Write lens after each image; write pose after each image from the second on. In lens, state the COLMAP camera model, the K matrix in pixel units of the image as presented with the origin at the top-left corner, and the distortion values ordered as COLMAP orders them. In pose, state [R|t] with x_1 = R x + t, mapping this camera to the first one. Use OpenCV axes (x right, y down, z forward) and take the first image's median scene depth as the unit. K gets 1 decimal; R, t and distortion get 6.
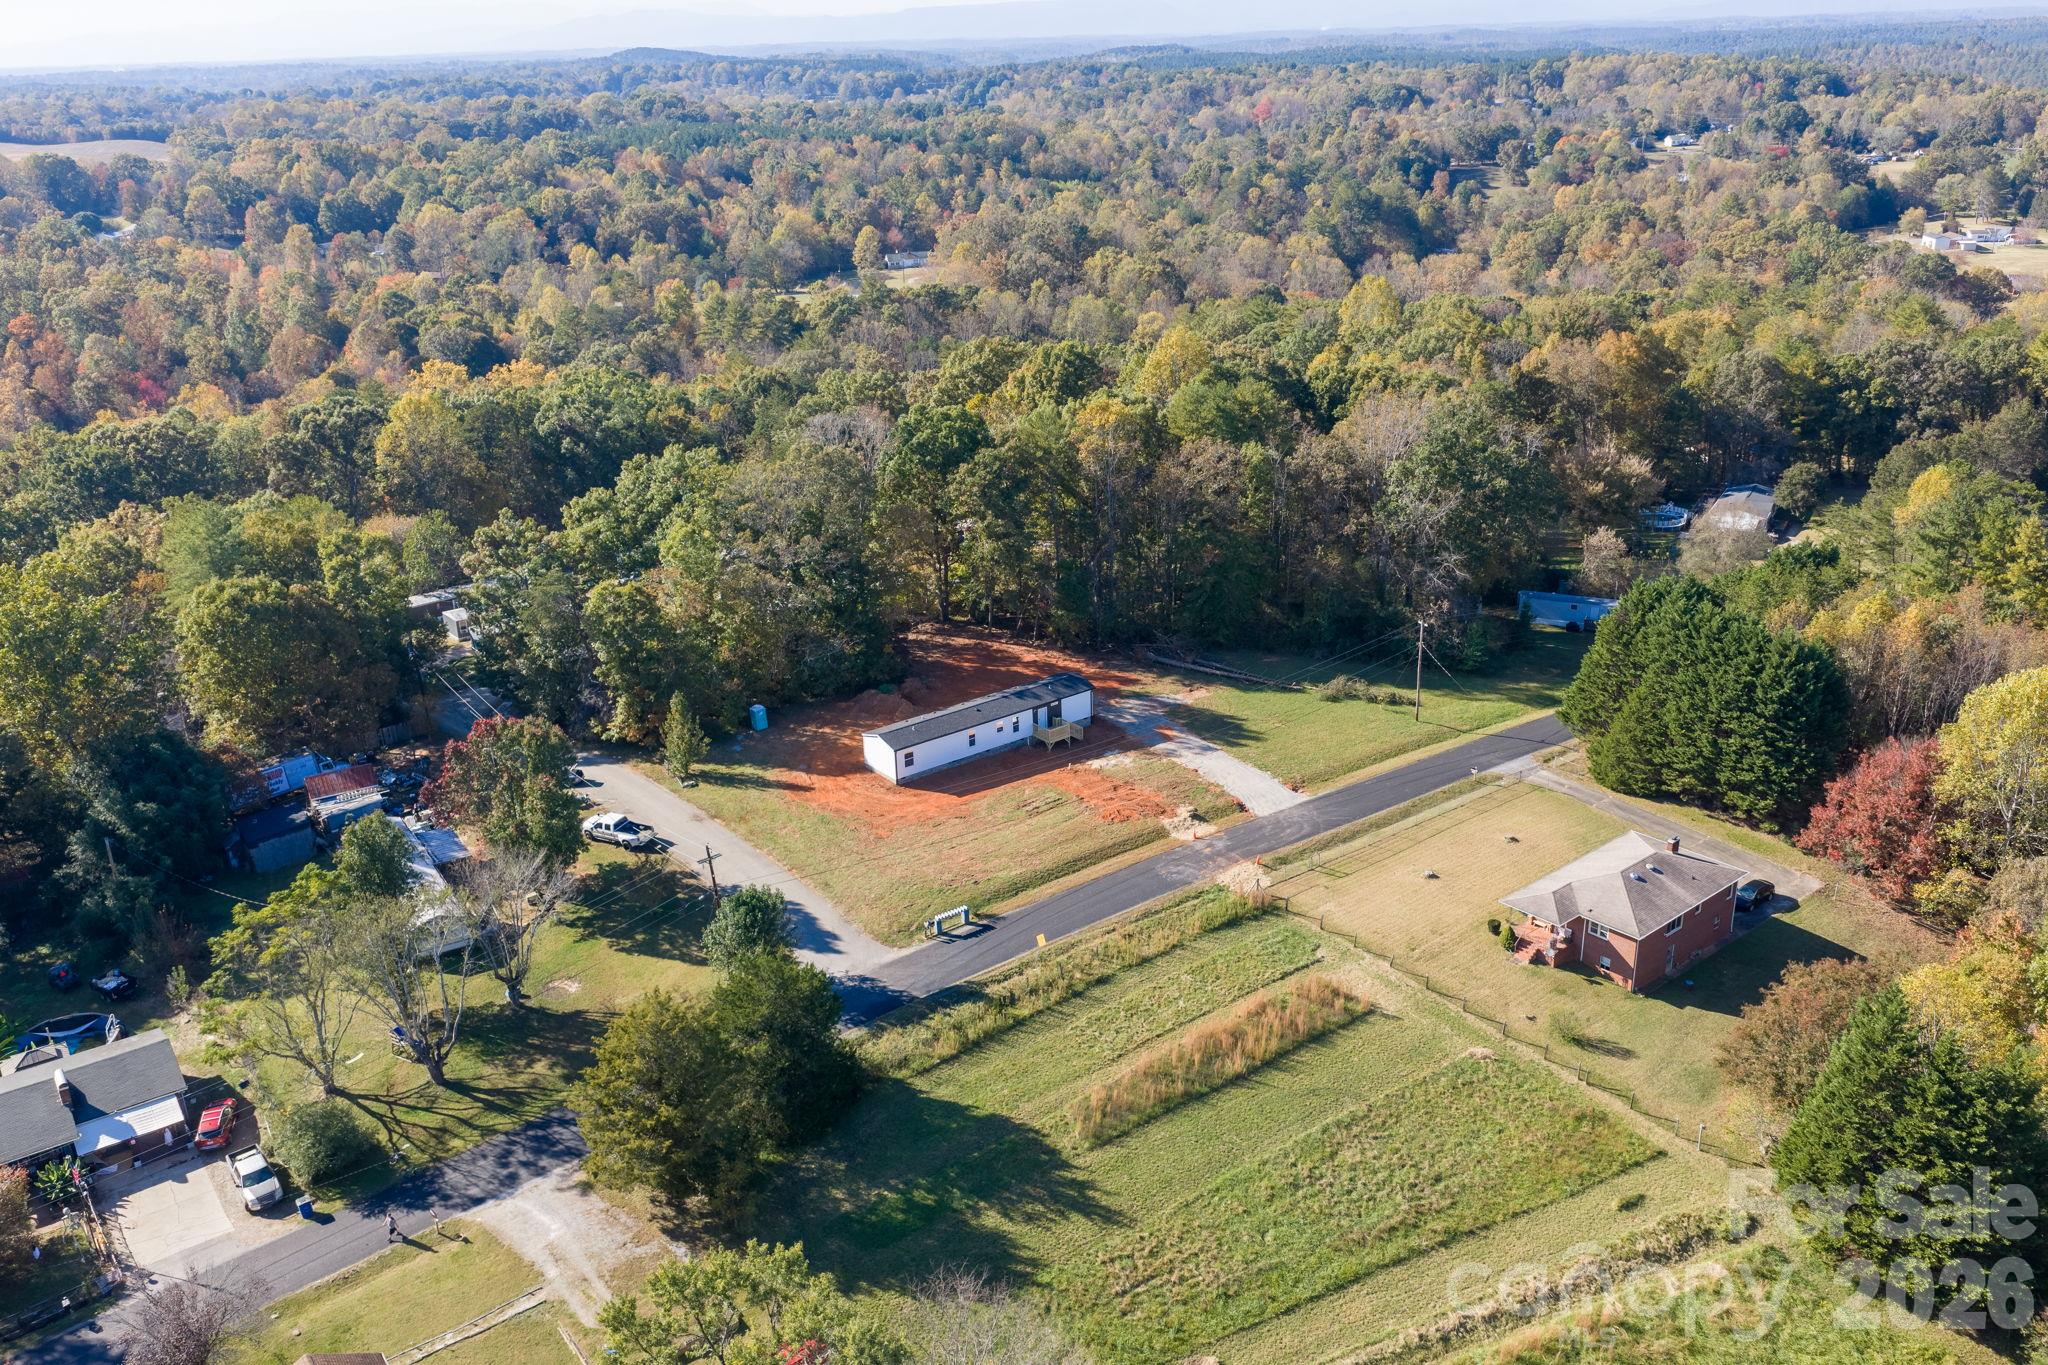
lens RADIAL K [[1696.7, 0, 1026.0], [0, 1696.7, 686.5], [0, 0, 1]] dist [0.018390, -0.032223]
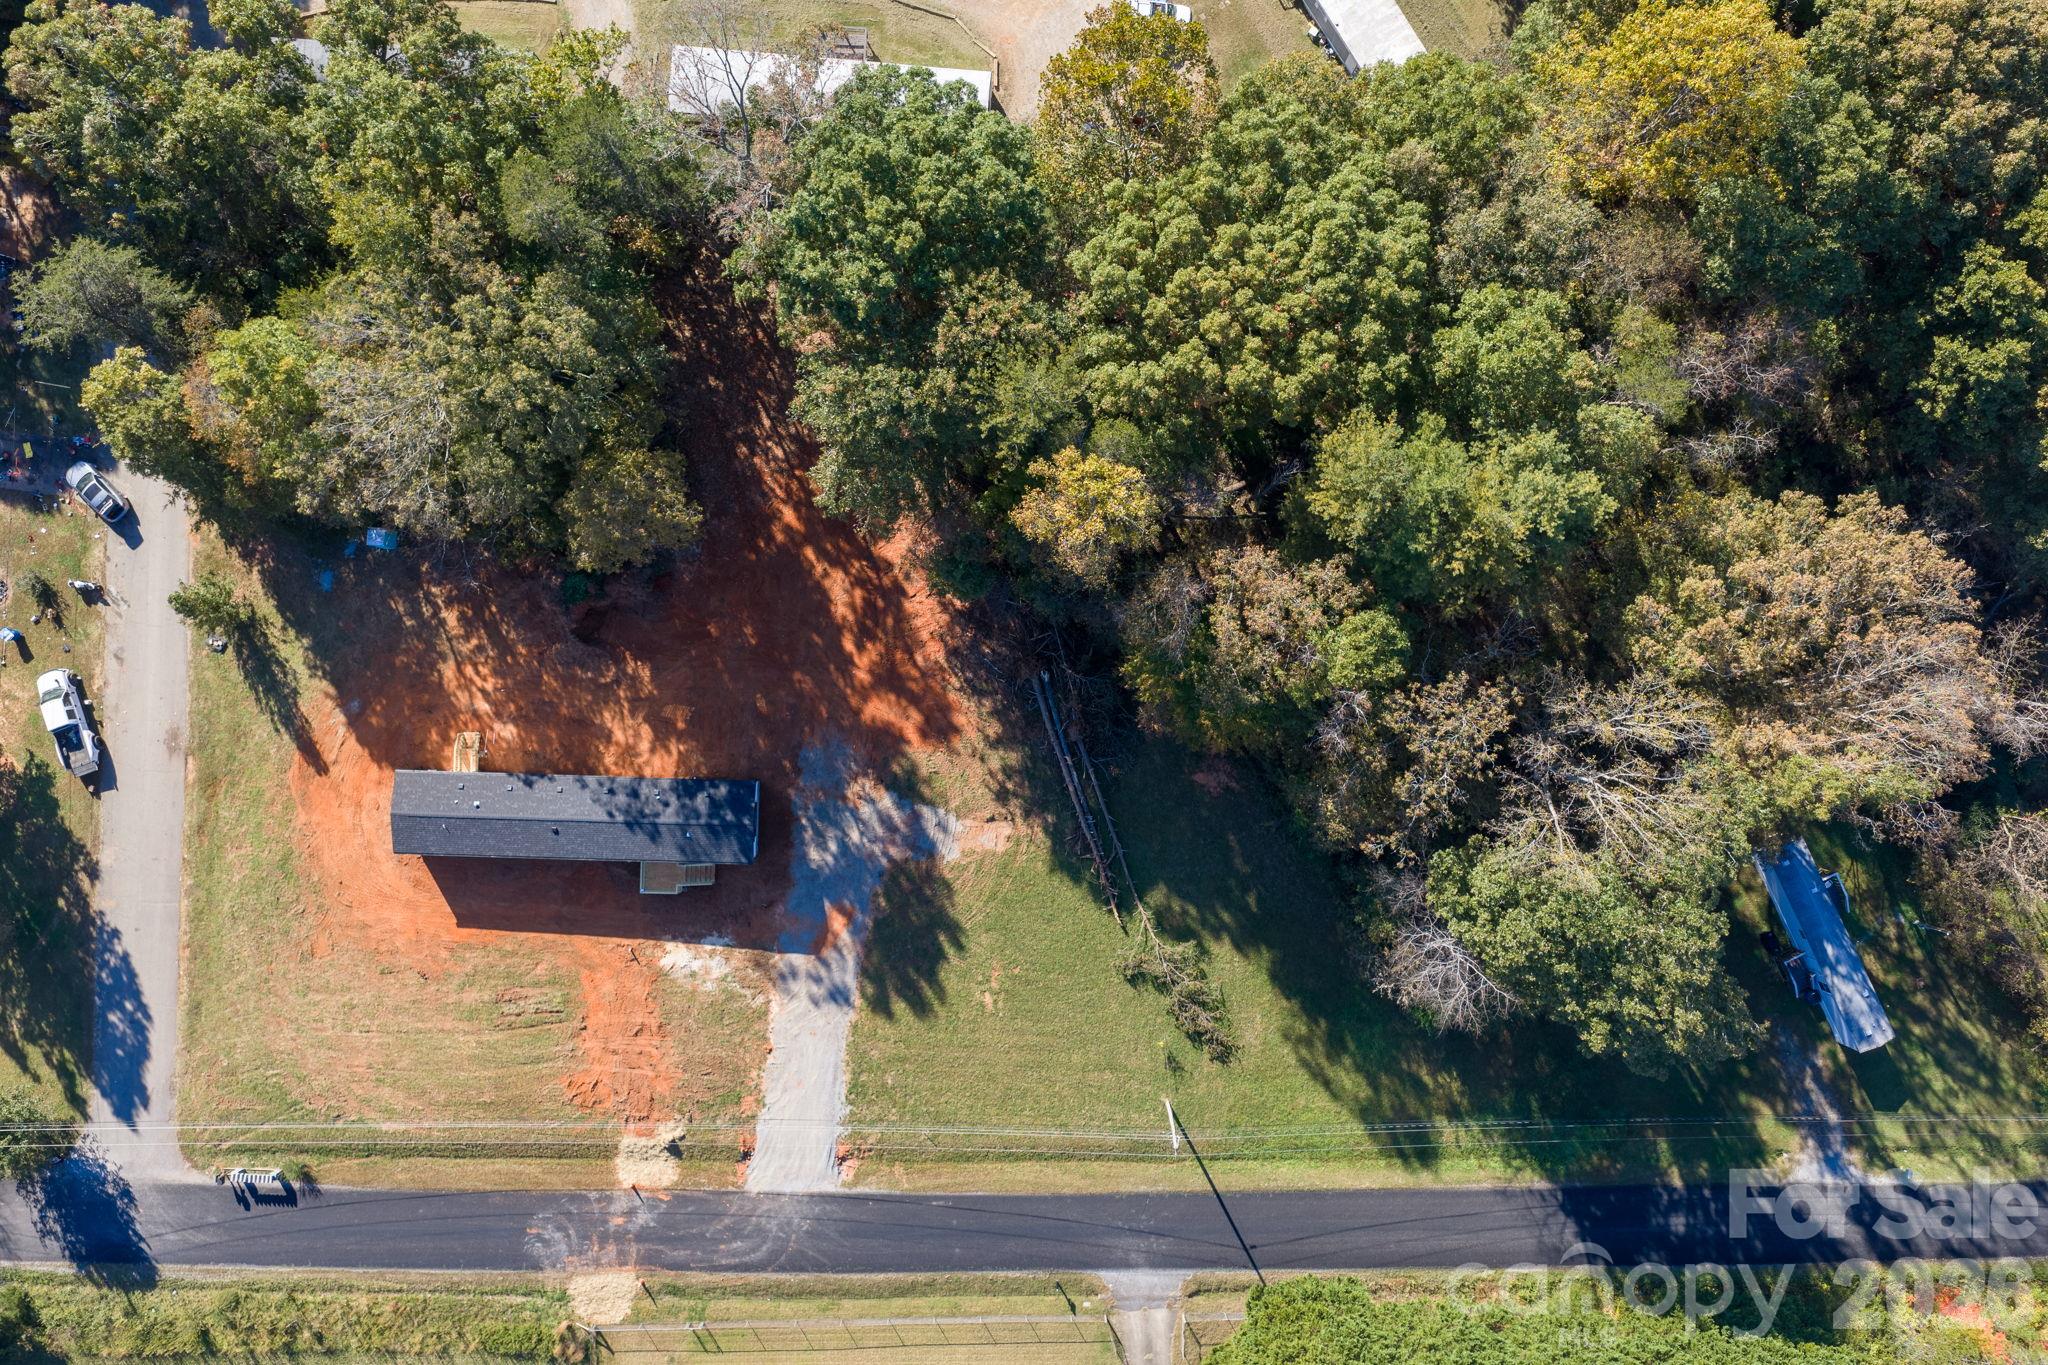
lens RADIAL K [[1696.7, 0, 1032.9], [0, 1696.7, 670.2], [0, 0, 1]] dist [0.018390, -0.032223]
pose [[0.768439, 0.638723, 0.039164, 0.058113], [-0.256281, 0.251095, 0.933419, -0.771677], [0.586363, -0.727313, 0.356643, 0.999863]]
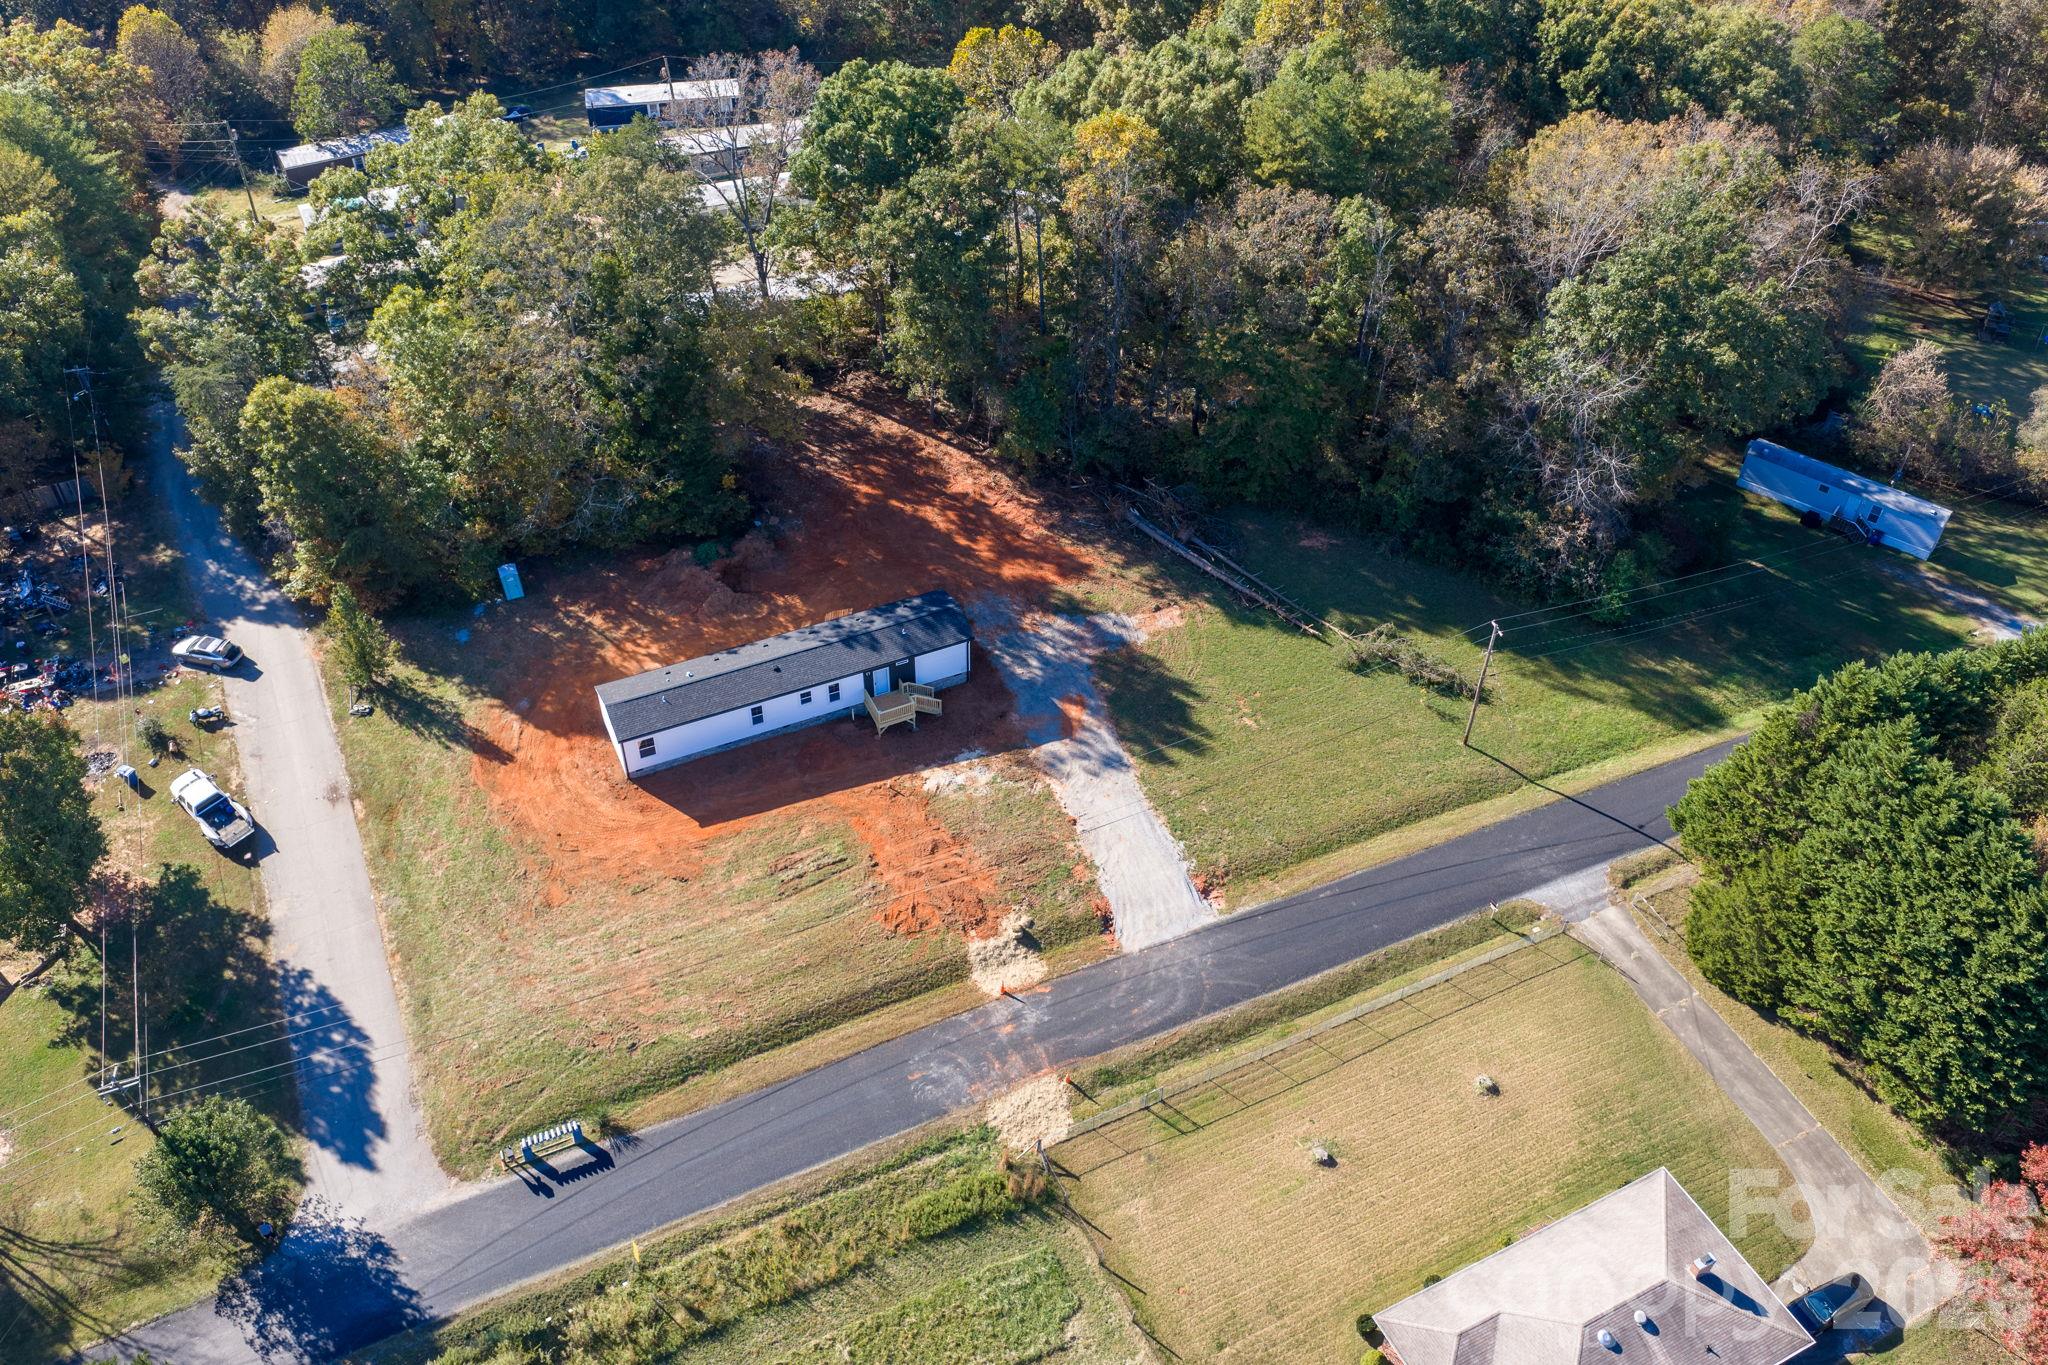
lens RADIAL K [[1696.7, 0, 1031.3], [0, 1696.7, 684.3], [0, 0, 1]] dist [0.018390, -0.032223]
pose [[0.973839, 0.187132, -0.128915, 0.173100], [-0.123850, 0.912732, 0.389335, -0.278855], [0.190522, -0.363184, 0.912030, 0.441274]]
